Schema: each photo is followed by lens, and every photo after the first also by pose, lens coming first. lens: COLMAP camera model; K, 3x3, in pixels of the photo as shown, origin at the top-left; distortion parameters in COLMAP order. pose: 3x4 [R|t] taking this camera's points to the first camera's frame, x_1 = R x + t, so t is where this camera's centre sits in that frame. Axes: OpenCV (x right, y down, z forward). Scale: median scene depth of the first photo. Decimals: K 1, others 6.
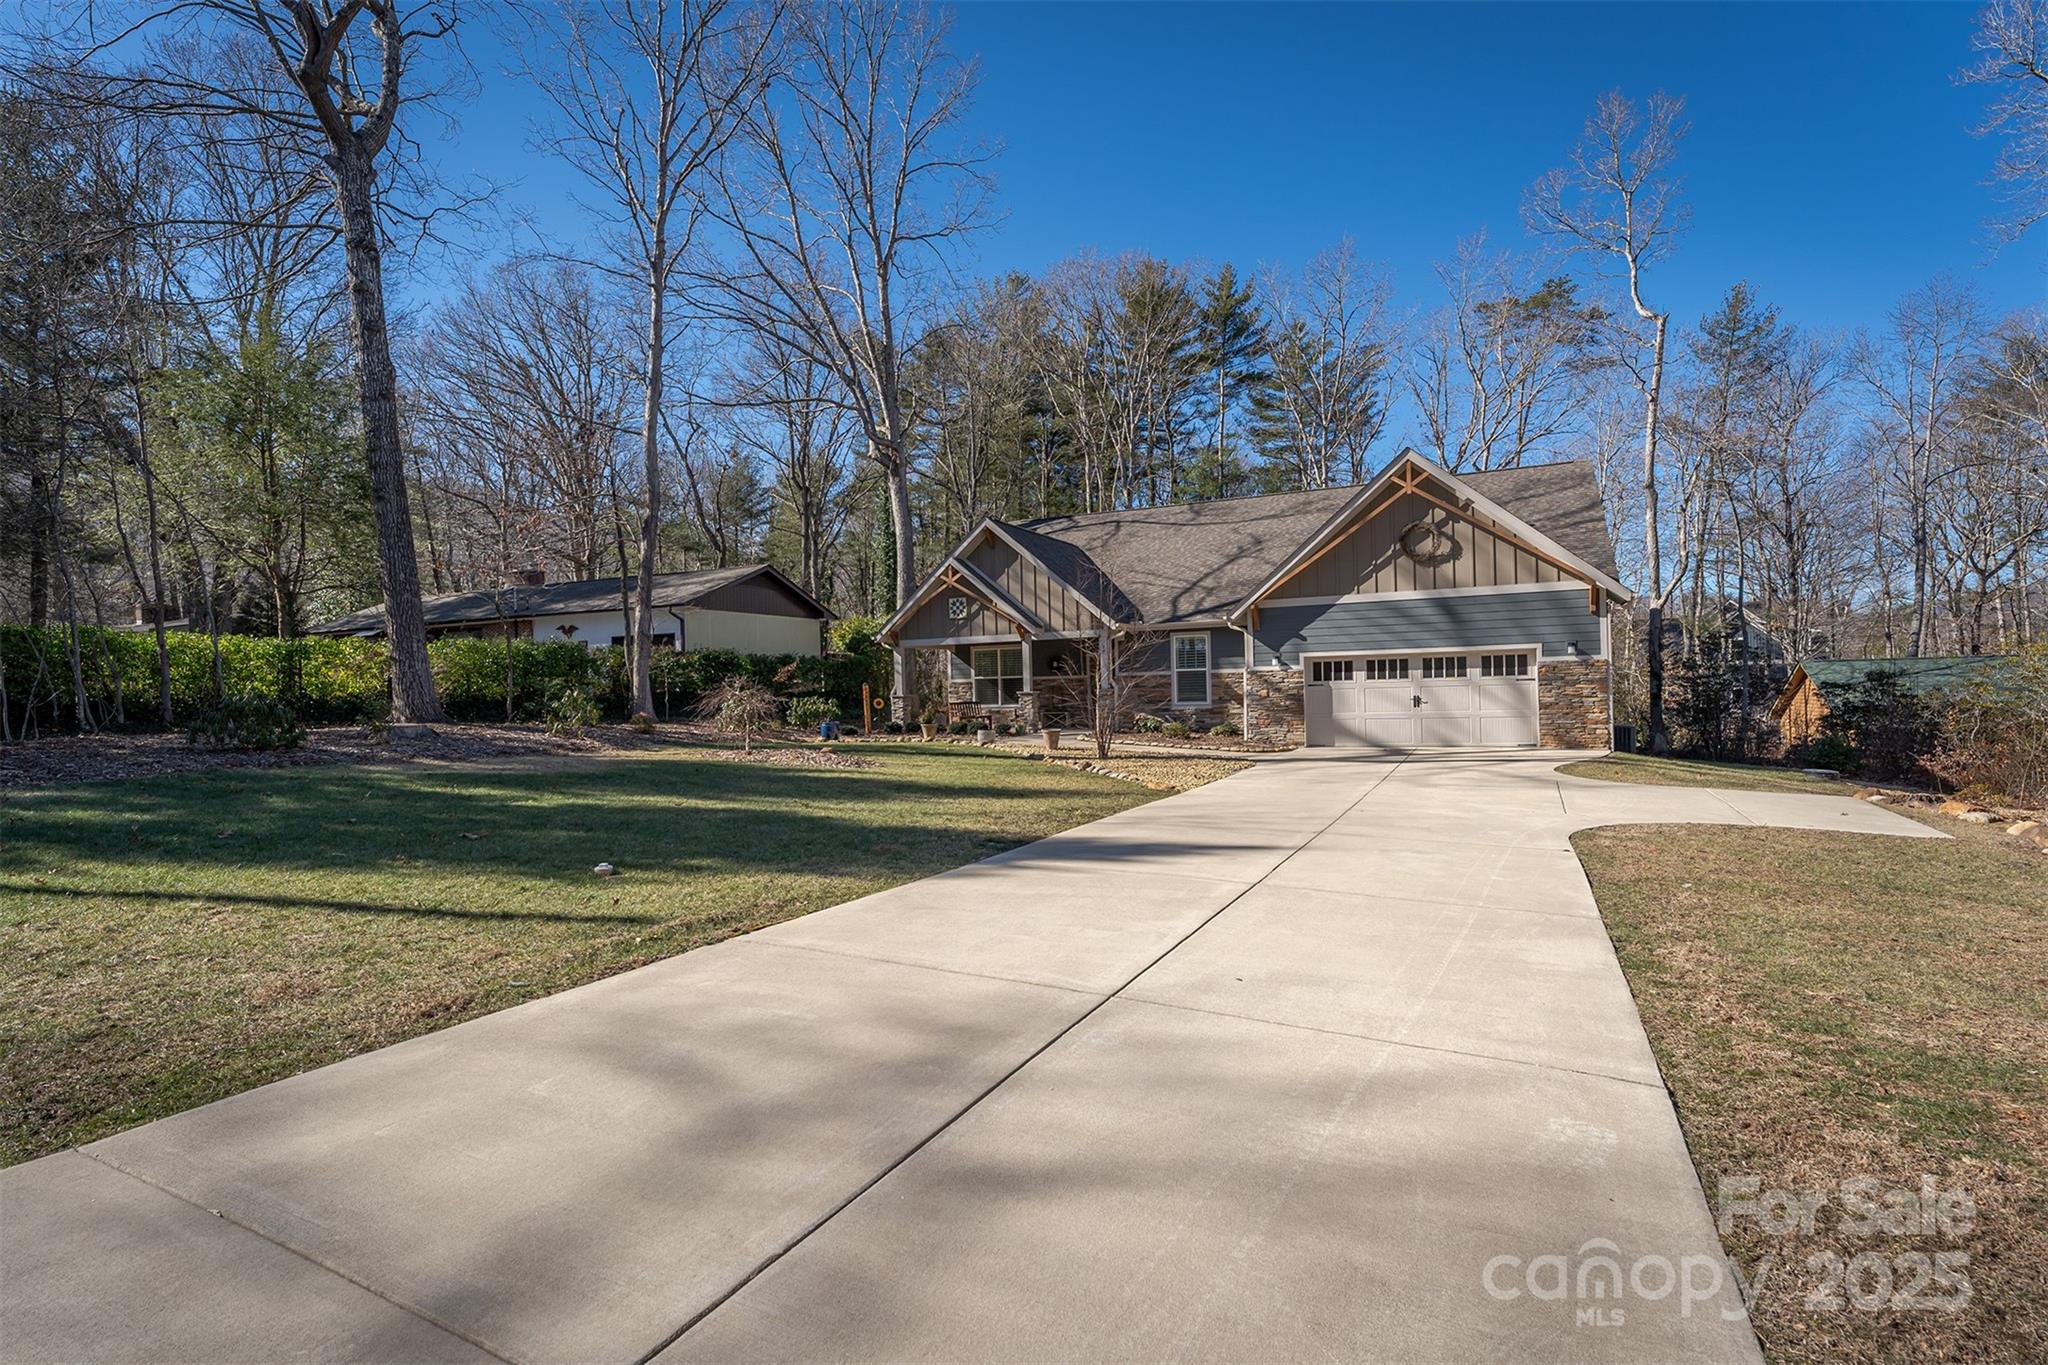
lens RADIAL K [[1038.5, 0, 1024.0], [0, 1038.5, 682.5], [0, 0, 1]] dist [-0.001066, 0.000104]
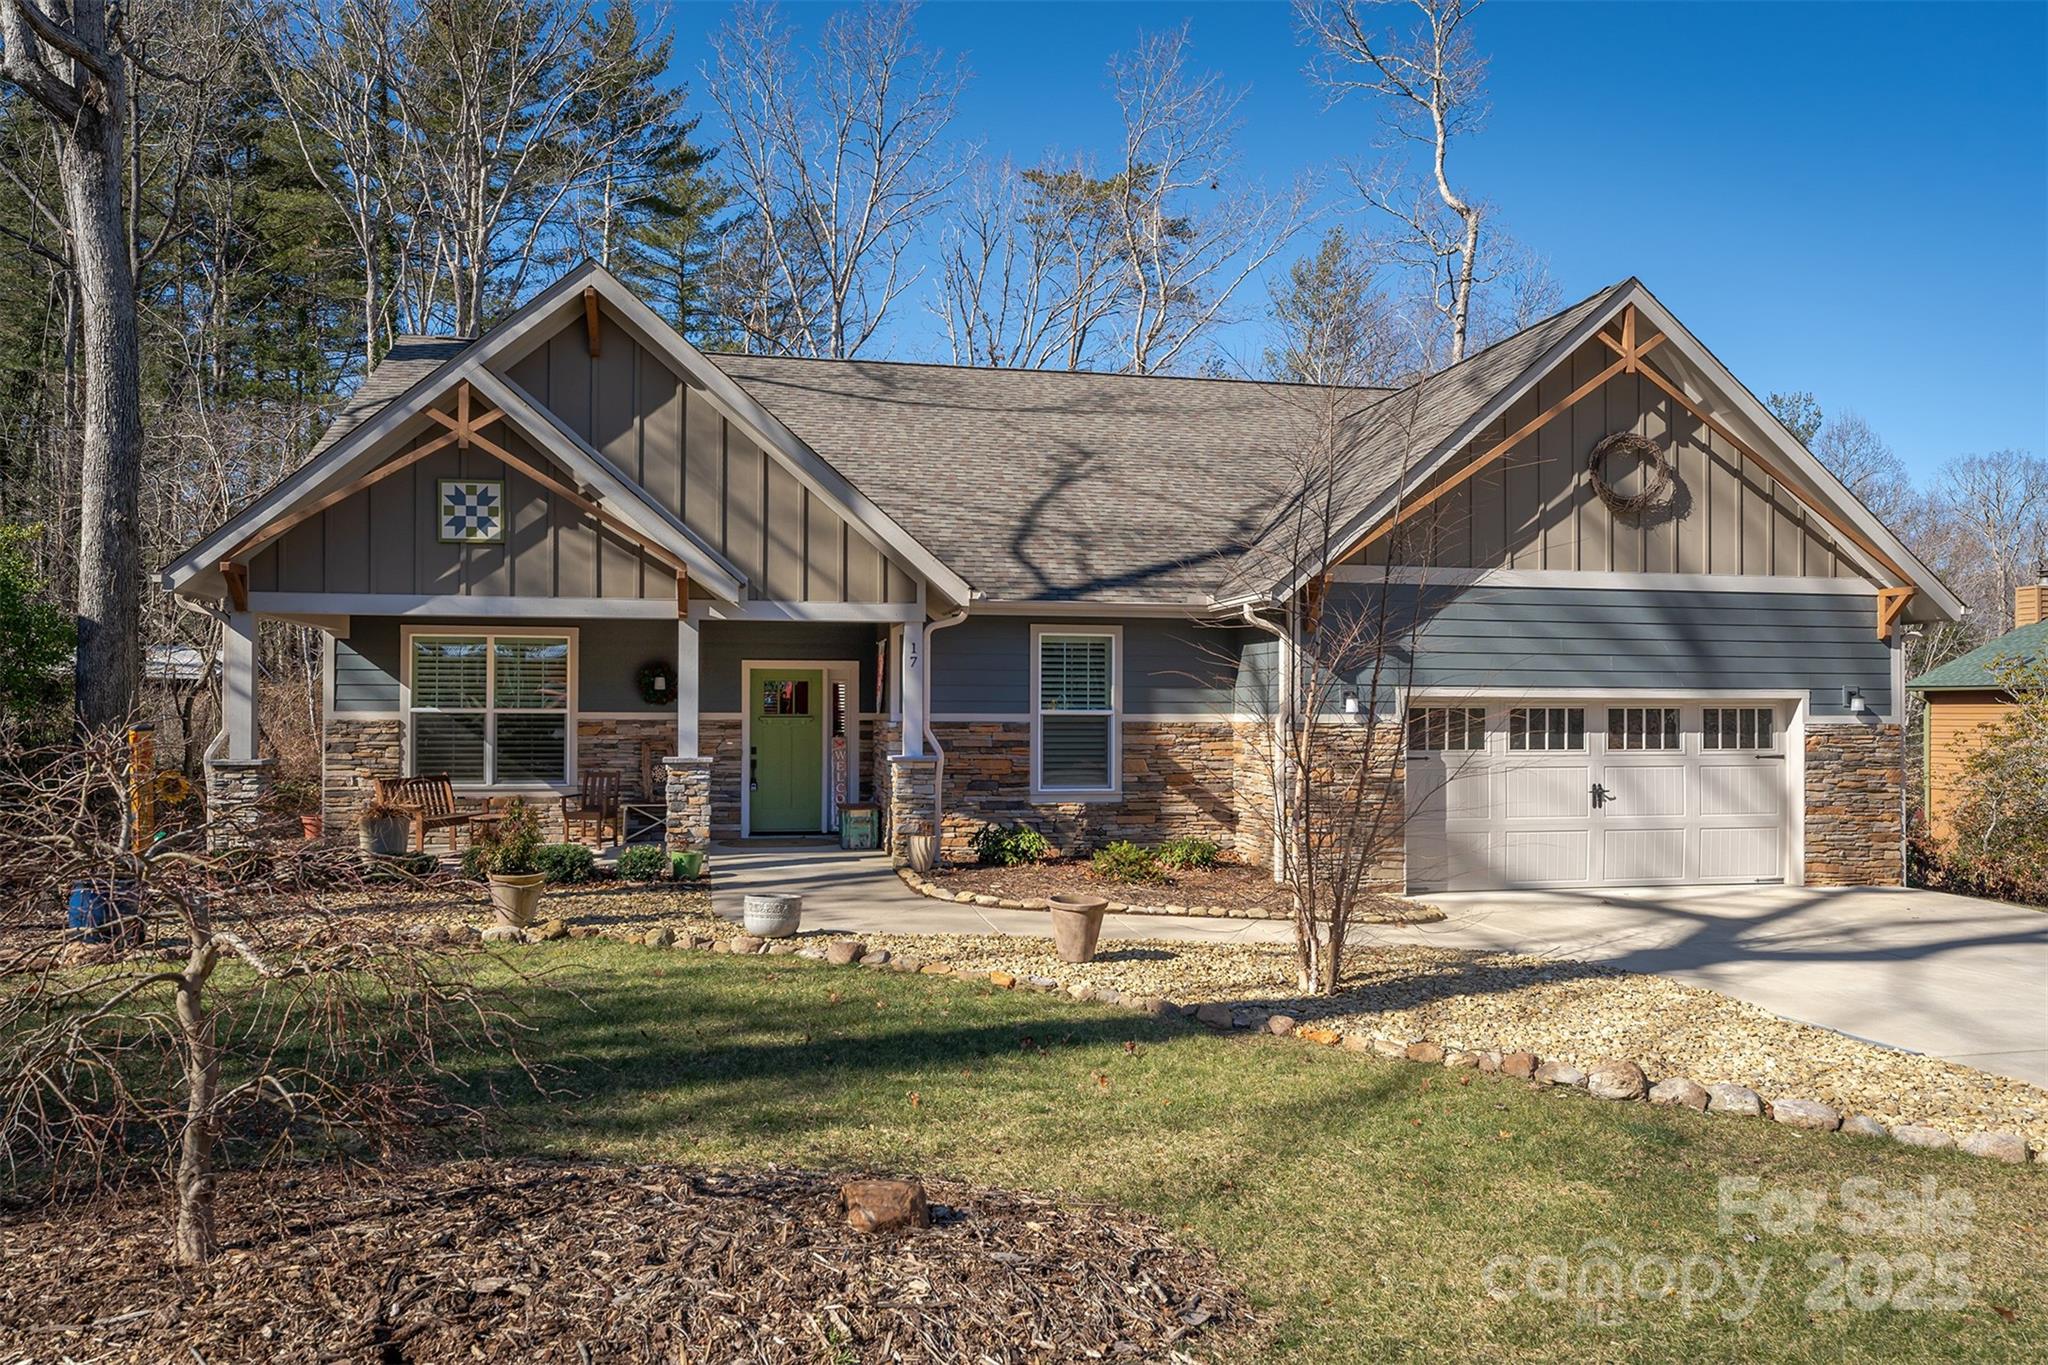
lens RADIAL K [[1401.4, 0, 1029.1], [0, 1401.4, 693.9], [0, 0, 1]] dist [0.002564, -0.000437]
pose [[0.792588, 0.037235, 0.608619, -0.212882], [-0.029912, 0.999306, -0.022183, -0.006473], [-0.609023, -0.000623, 0.793152, 0.553410]]
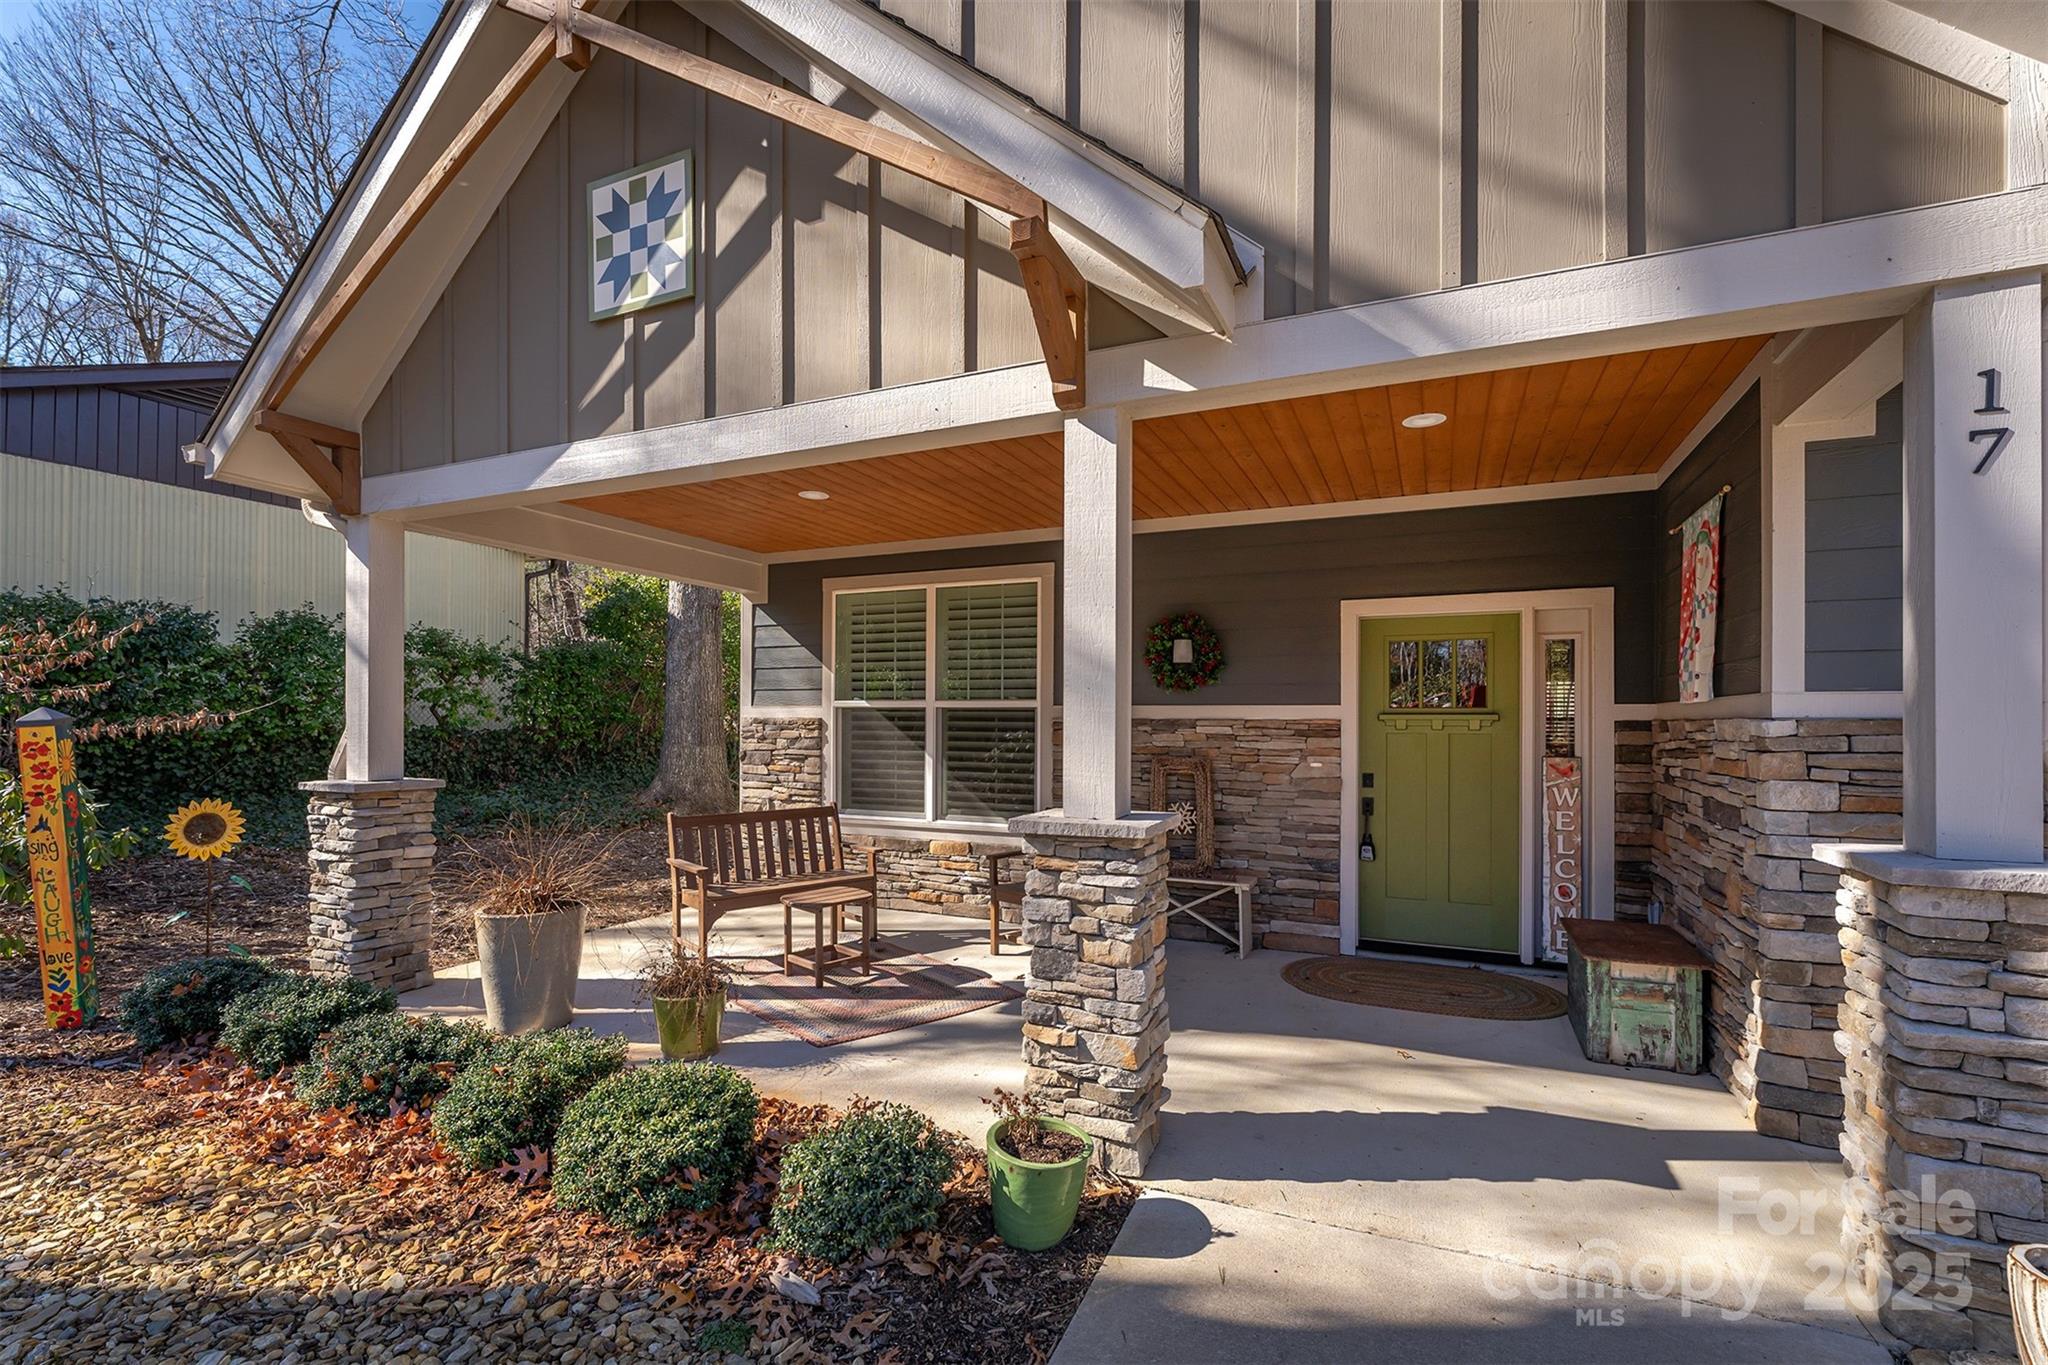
lens RADIAL K [[912.9, 0, 1018.2], [0, 912.9, 718.1], [0, 0, 1]] dist [-0.000509, -0.000112]
pose [[0.999226, 0.033641, 0.020393, -0.008898], [-0.033691, 0.999430, 0.002131, -0.003183], [-0.020310, -0.002816, 0.999790, 0.925669]]
